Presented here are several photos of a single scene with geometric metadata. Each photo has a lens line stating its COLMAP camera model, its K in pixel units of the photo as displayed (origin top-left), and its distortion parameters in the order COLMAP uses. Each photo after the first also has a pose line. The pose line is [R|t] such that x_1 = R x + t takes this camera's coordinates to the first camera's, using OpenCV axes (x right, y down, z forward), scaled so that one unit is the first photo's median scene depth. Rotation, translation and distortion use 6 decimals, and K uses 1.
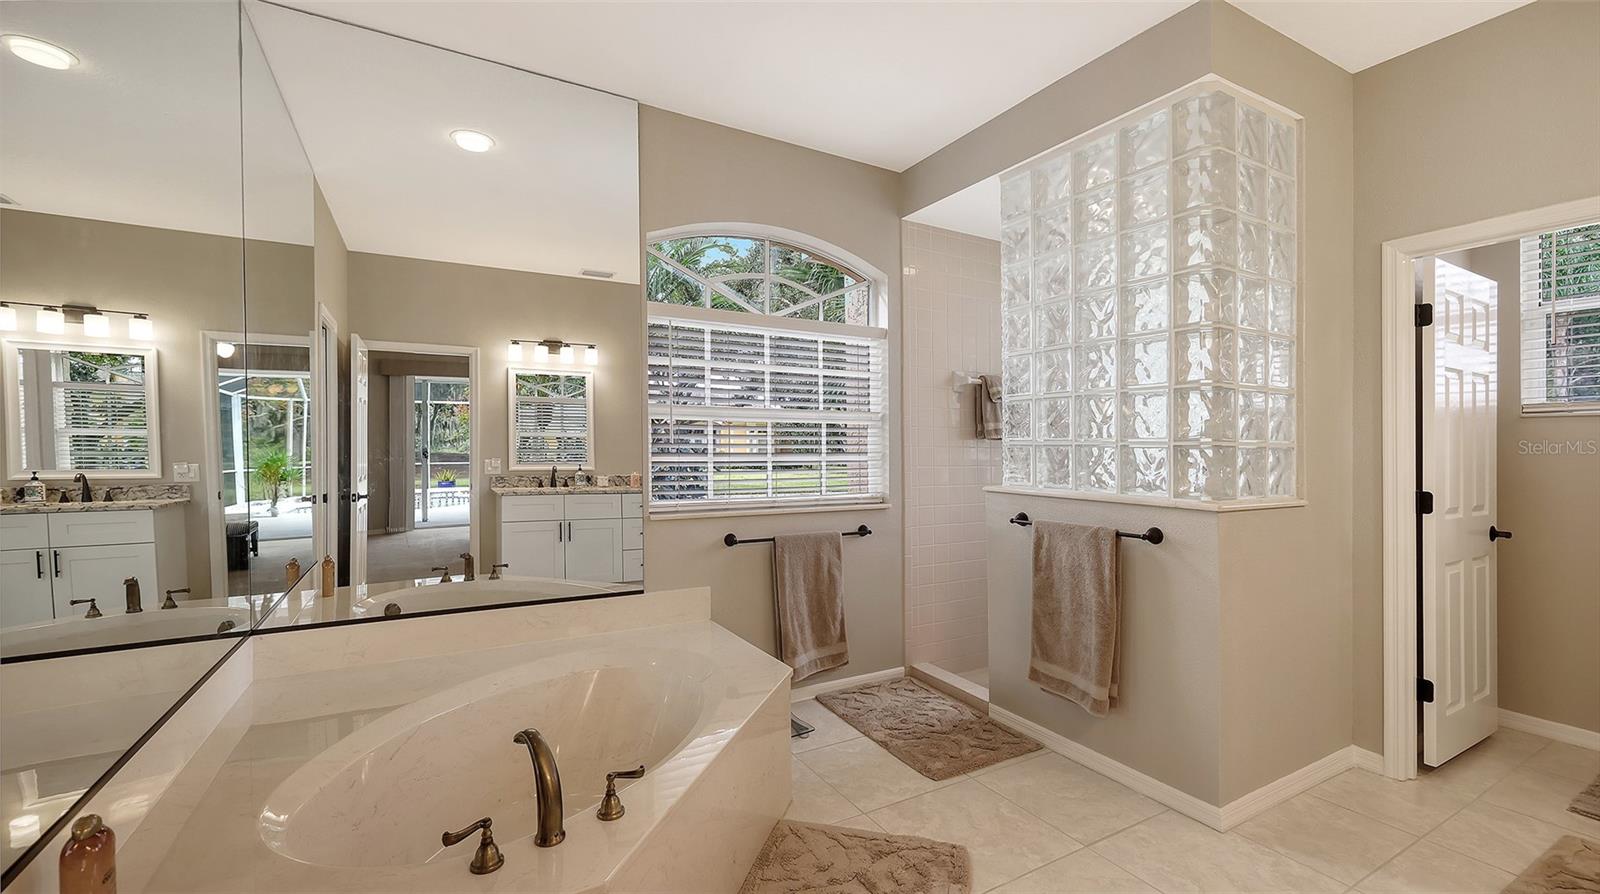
lens RADIAL K [[652.3, 0, 796.6], [0, 652.3, 452.2], [0, 0, 1]] dist [-0.001700, 0.001140]
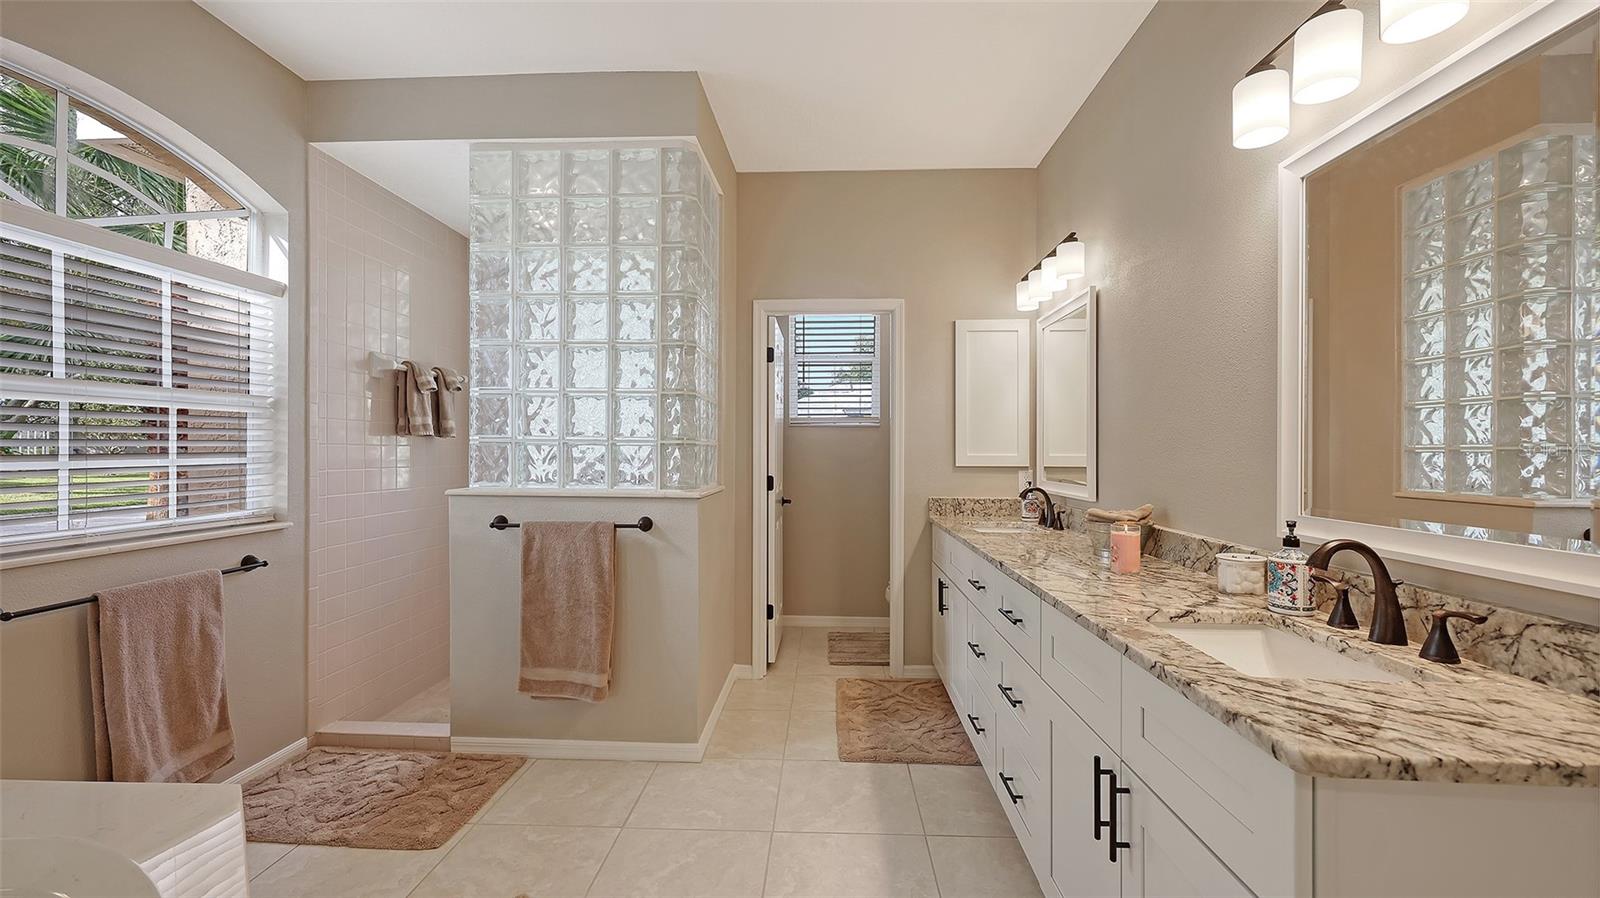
lens RADIAL K [[652.3, 0, 797.4], [0, 652.3, 443.4], [0, 0, 1]] dist [-0.001700, 0.001140]
pose [[0.533630, 0.003748, 0.845710, -0.197077], [0.005155, 0.999957, -0.007684, -0.000436], [-0.845702, 0.008460, 0.533588, 0.136052]]
